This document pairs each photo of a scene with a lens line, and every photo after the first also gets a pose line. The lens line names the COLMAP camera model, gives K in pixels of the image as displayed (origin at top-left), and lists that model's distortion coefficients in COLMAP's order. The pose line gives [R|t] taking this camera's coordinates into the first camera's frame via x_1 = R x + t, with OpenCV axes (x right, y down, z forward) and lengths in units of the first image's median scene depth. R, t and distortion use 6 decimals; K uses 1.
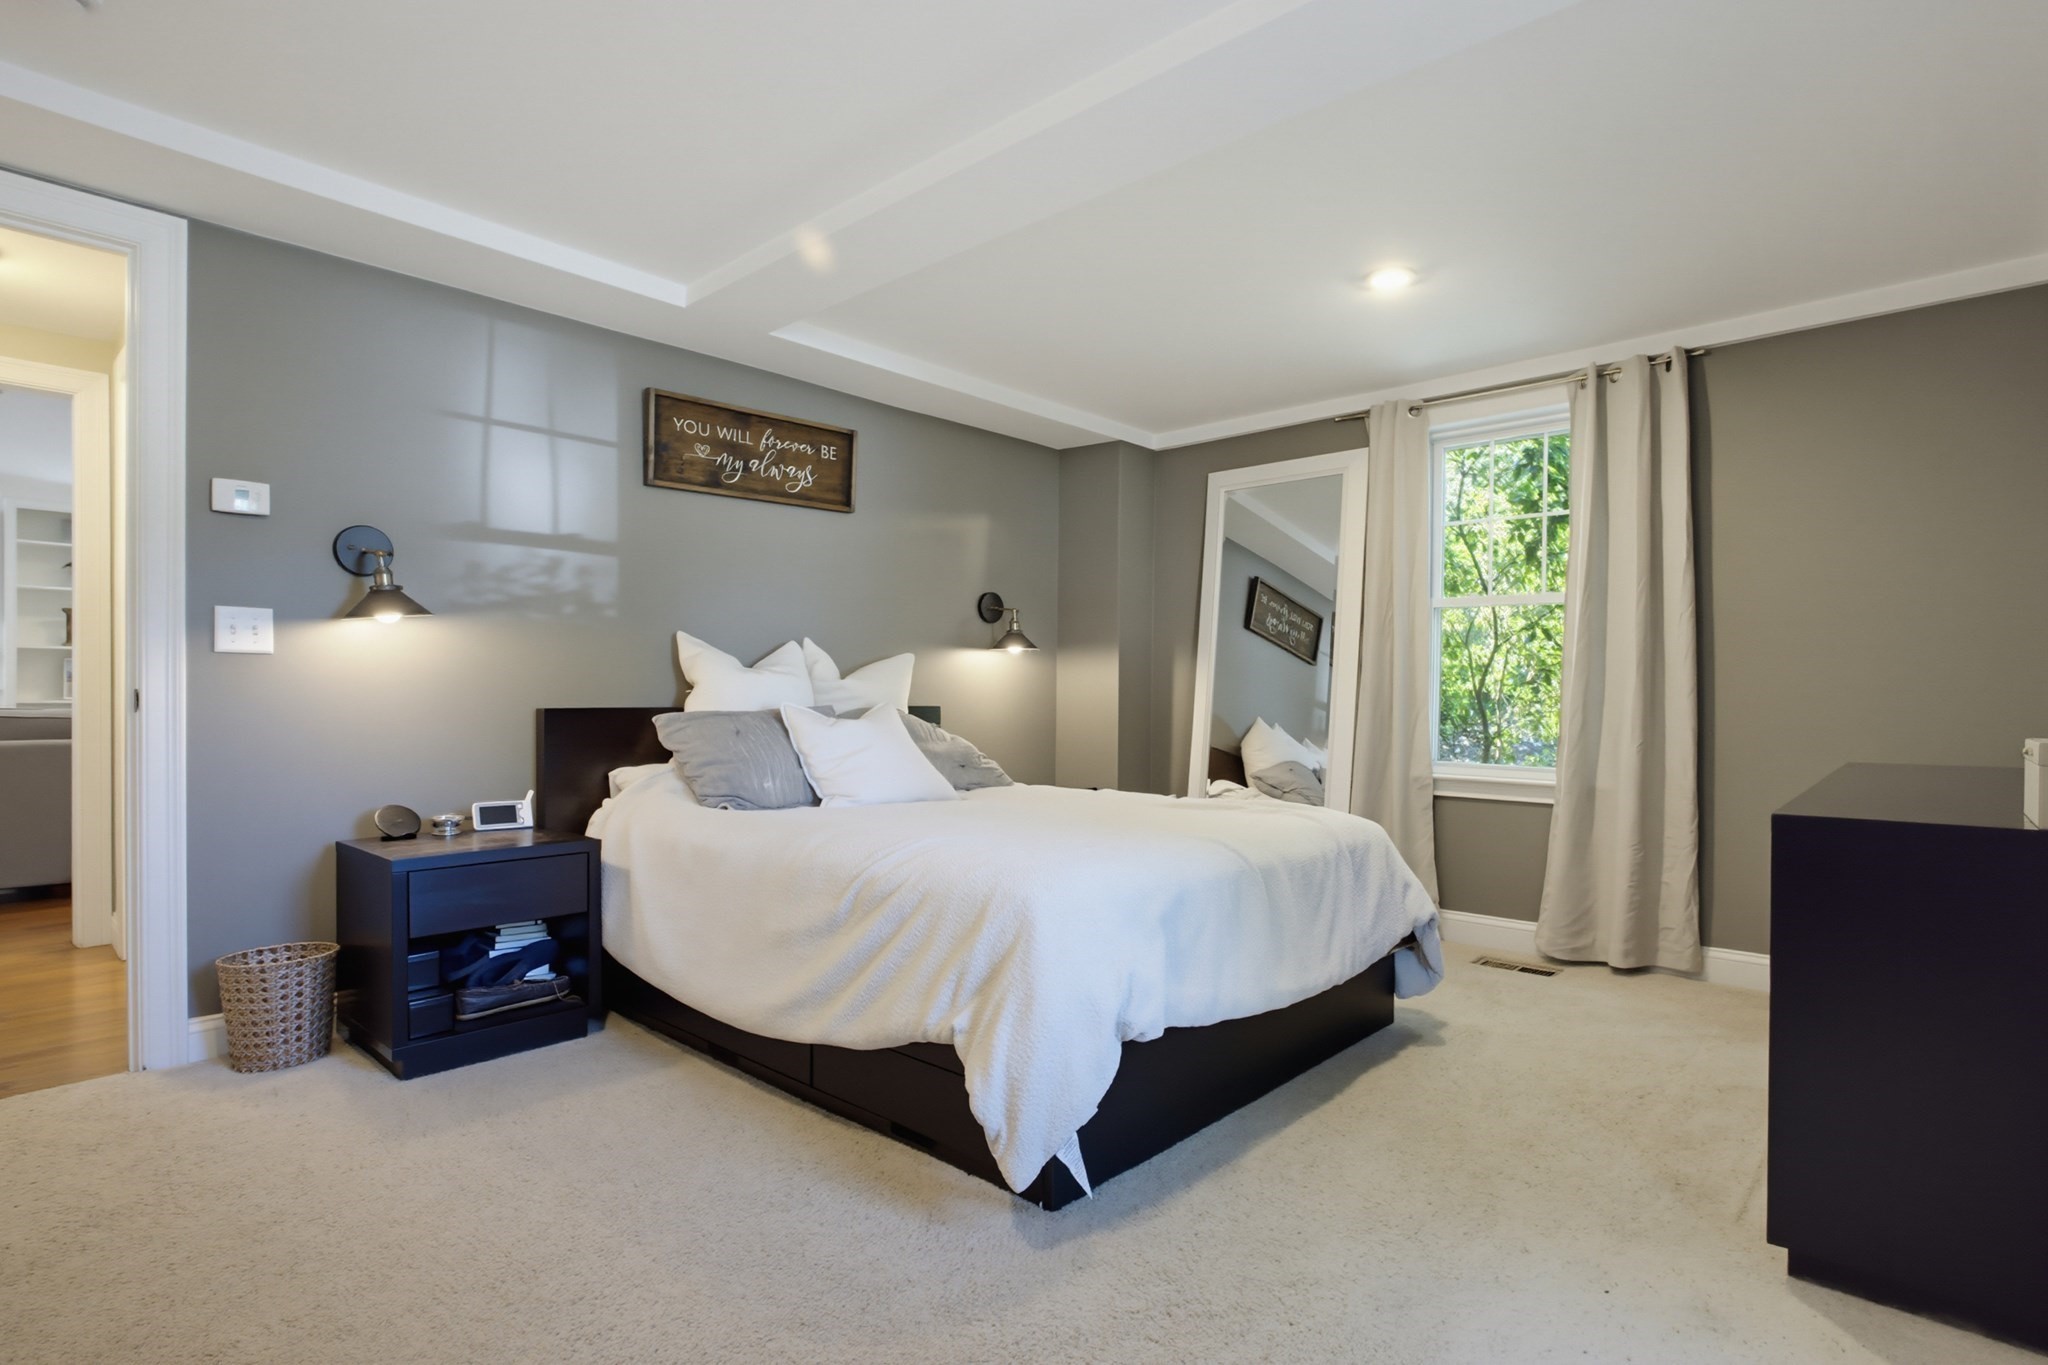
lens RADIAL K [[1013.7, 0, 1022.8], [0, 1013.7, 692.5], [0, 0, 1]] dist [-0.024476, 0.004388]
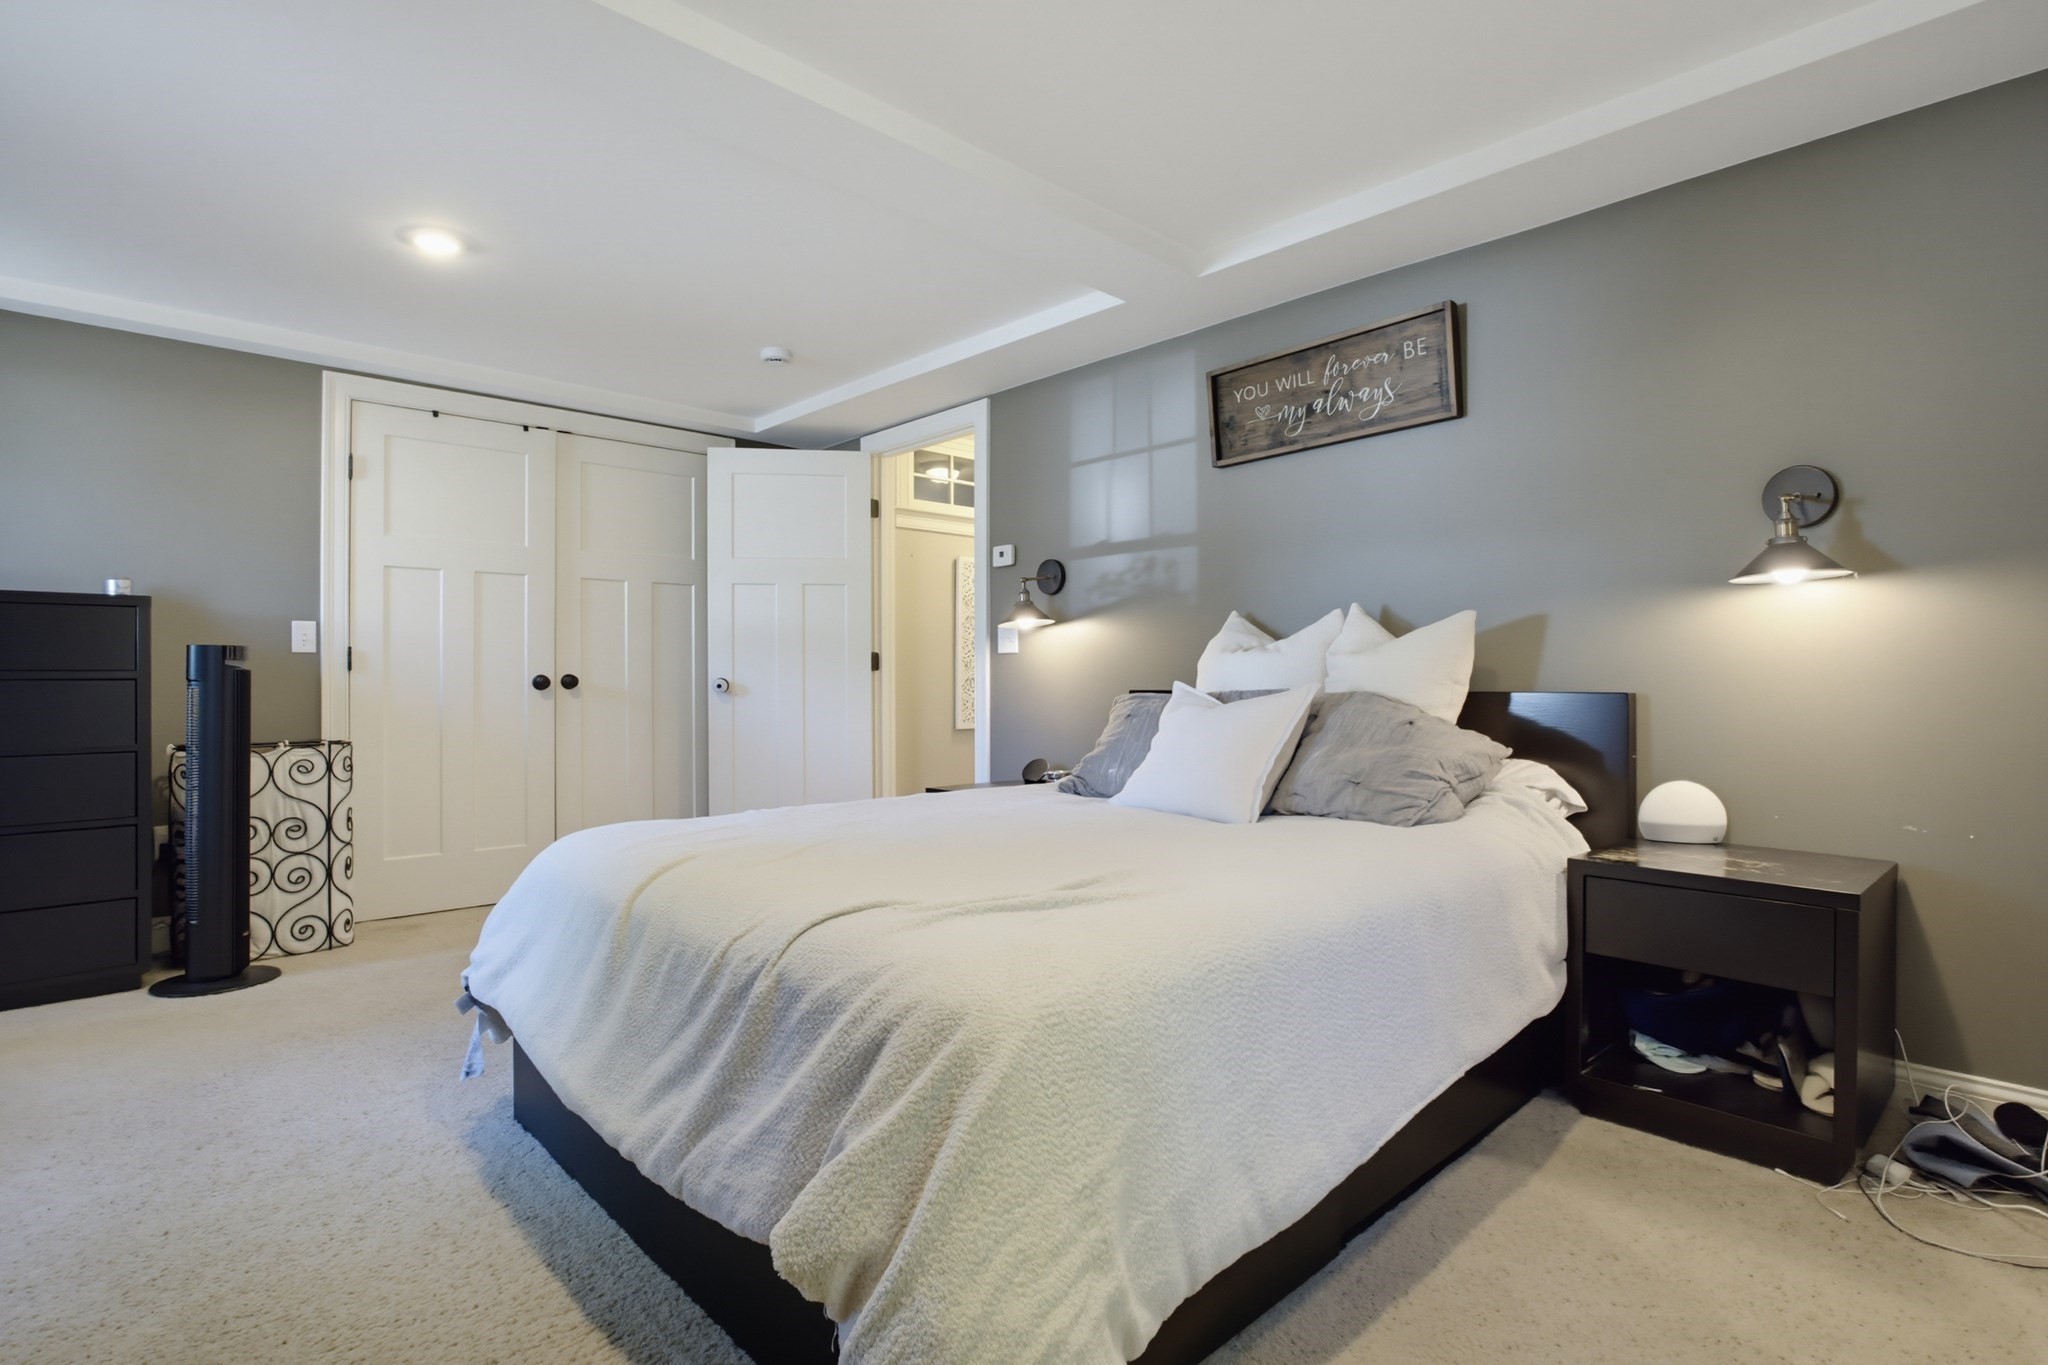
lens RADIAL K [[1013.7, 0, 1022.6], [0, 1013.7, 681.4], [0, 0, 1]] dist [-0.024476, 0.004388]
pose [[-0.056929, -0.001616, -0.998377, 0.616938], [0.007212, 0.999972, -0.002030, 0.006399], [0.998352, -0.007316, -0.056916, 0.831796]]
